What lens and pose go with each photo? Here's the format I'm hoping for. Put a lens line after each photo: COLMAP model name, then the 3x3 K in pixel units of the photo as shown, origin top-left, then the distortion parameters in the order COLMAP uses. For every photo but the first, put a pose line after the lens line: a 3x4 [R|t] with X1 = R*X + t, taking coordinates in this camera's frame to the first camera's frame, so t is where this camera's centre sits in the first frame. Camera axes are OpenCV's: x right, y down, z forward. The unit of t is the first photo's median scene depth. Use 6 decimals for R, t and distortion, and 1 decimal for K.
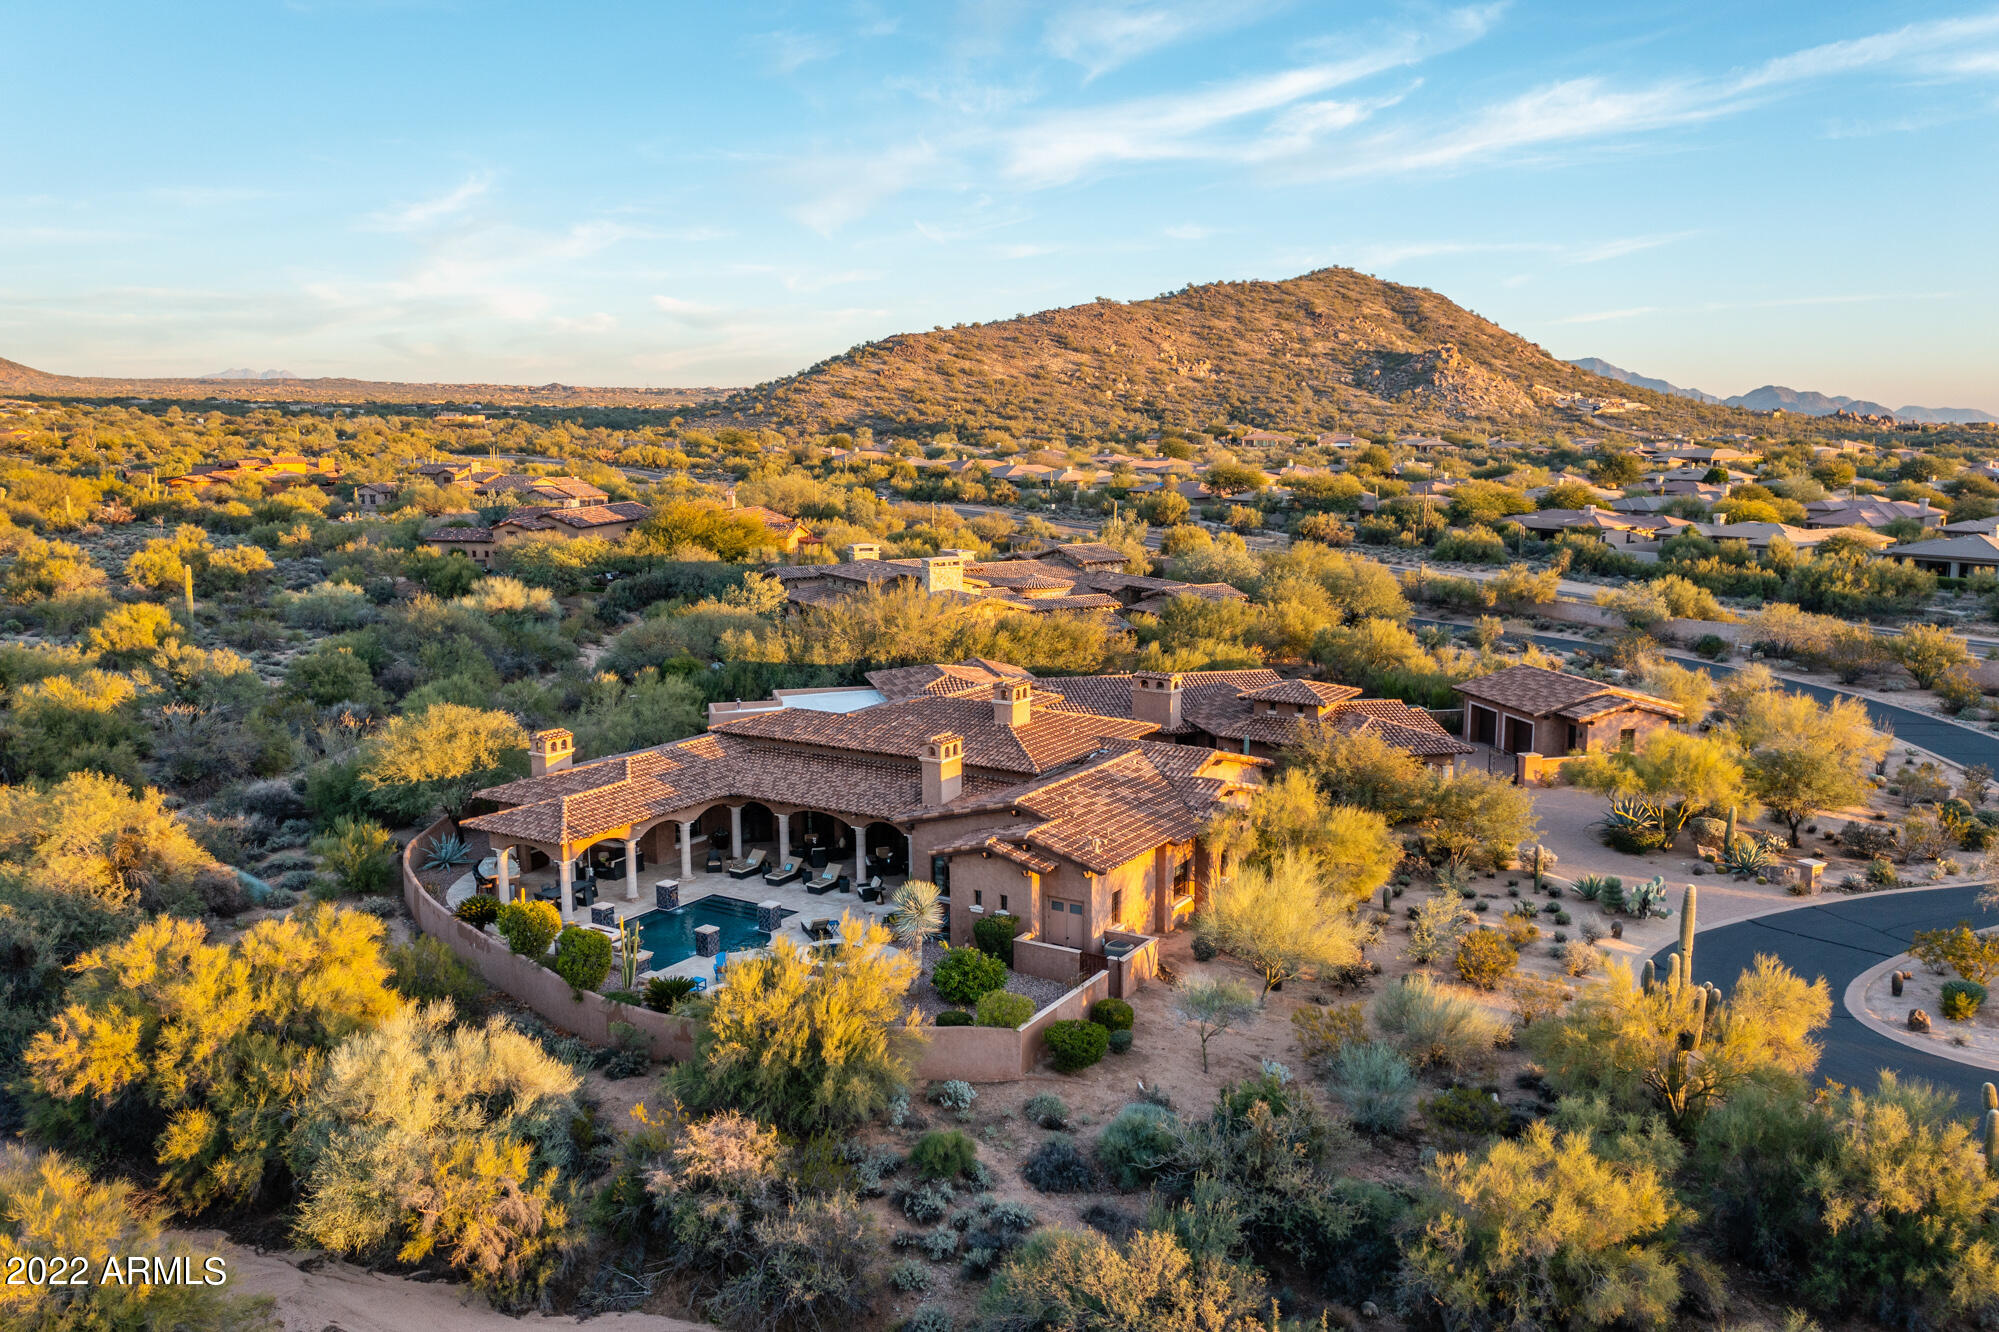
lens RADIAL K [[1633.1, 0, 999.5], [0, 1633.1, 666.0], [0, 0, 1]] dist [-0.001204, 0.004320]
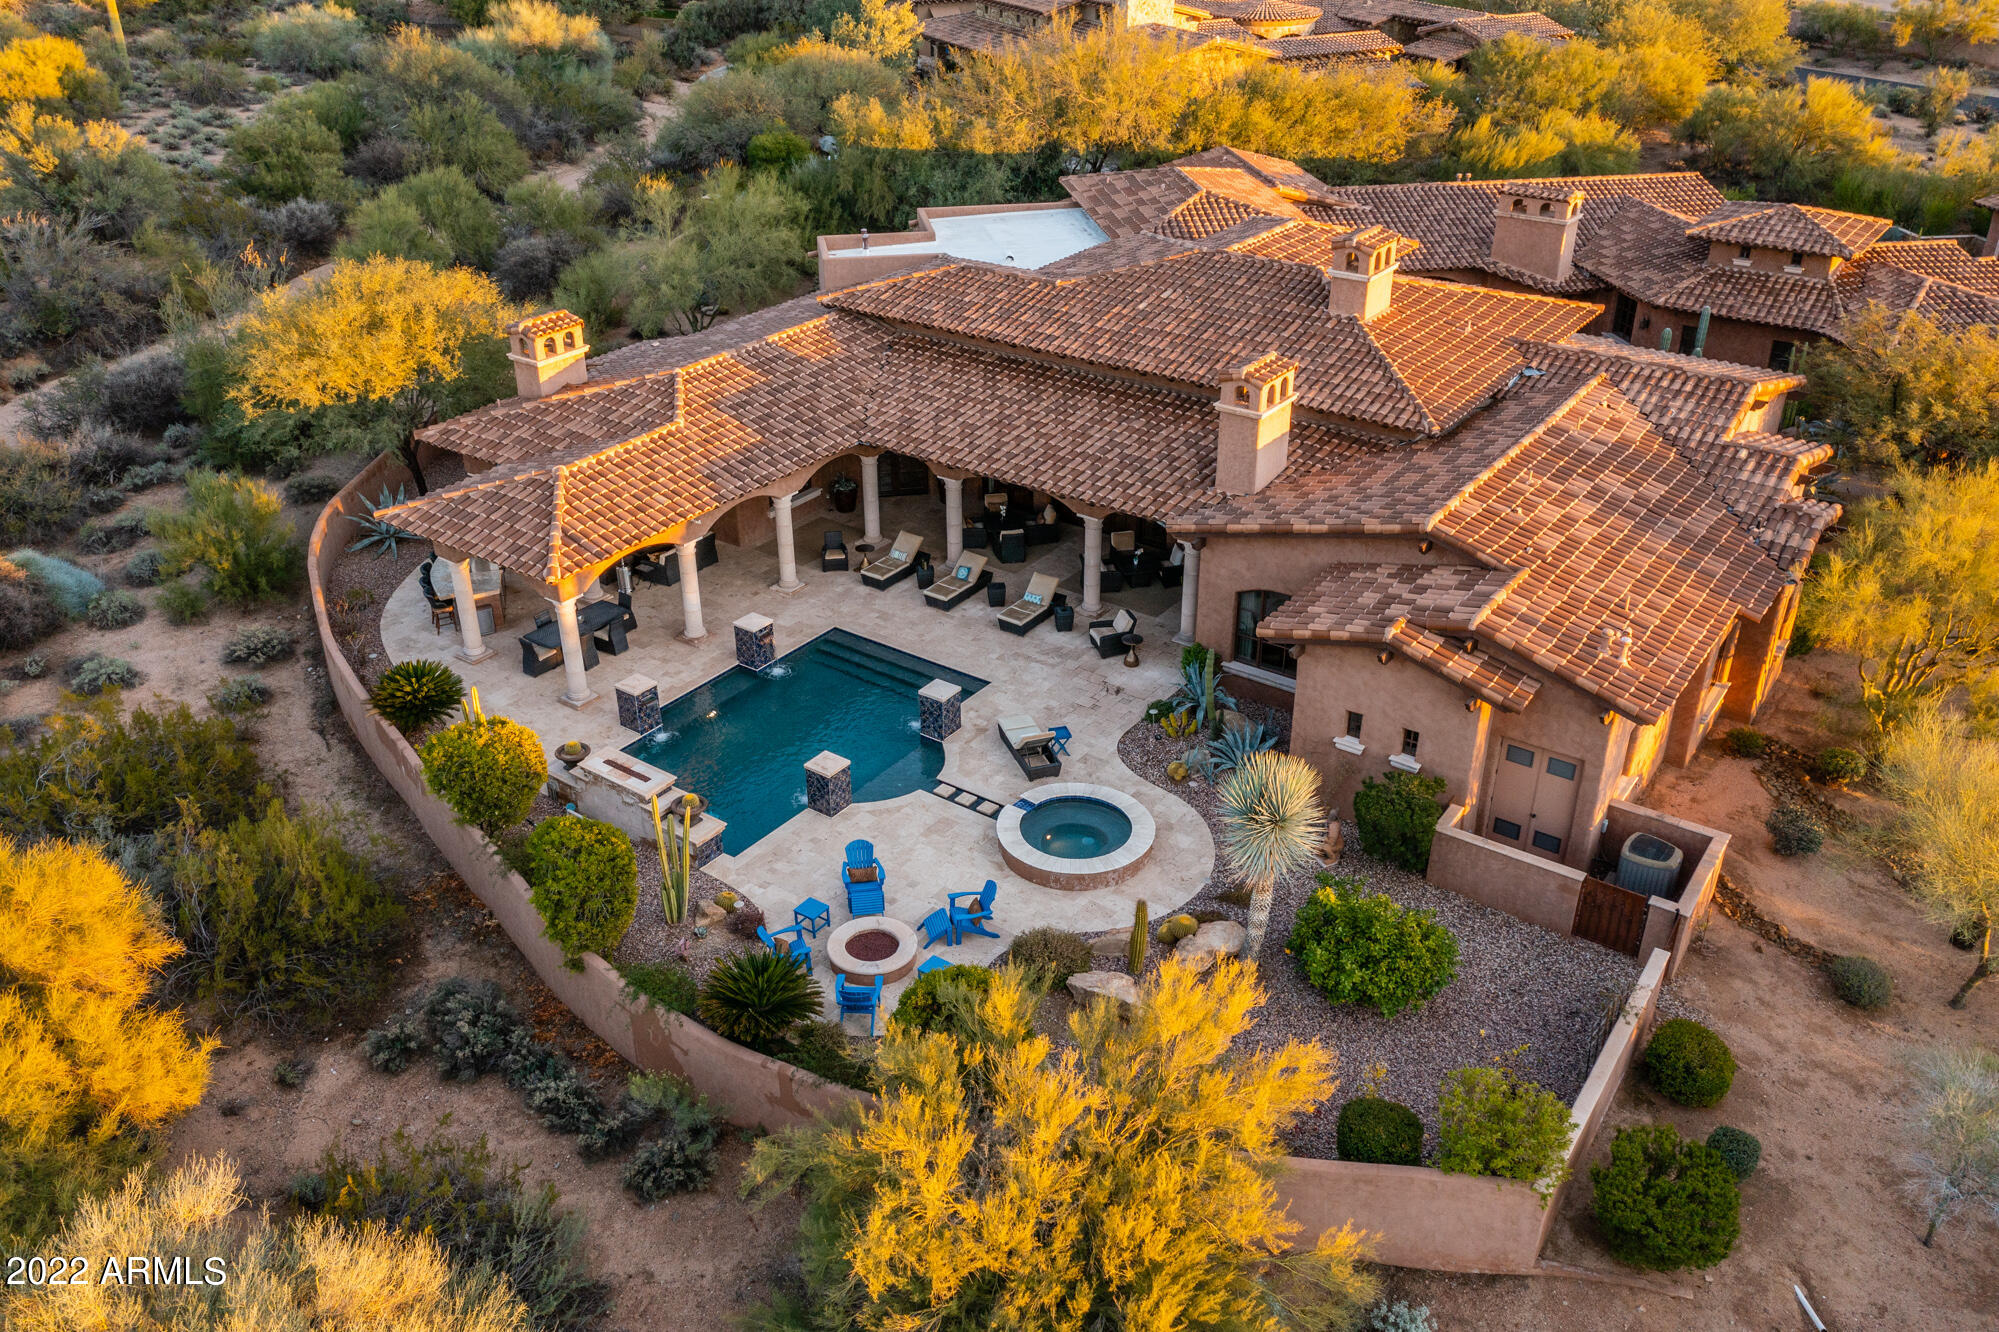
lens RADIAL K [[1633.1, 0, 999.5], [0, 1633.1, 666.0], [0, 0, 1]] dist [-0.001204, 0.004320]
pose [[0.997485, 0.030737, -0.063863, -0.075791], [-0.007570, 0.942121, 0.335188, -0.037178], [0.070470, -0.333862, 0.939984, 0.432486]]
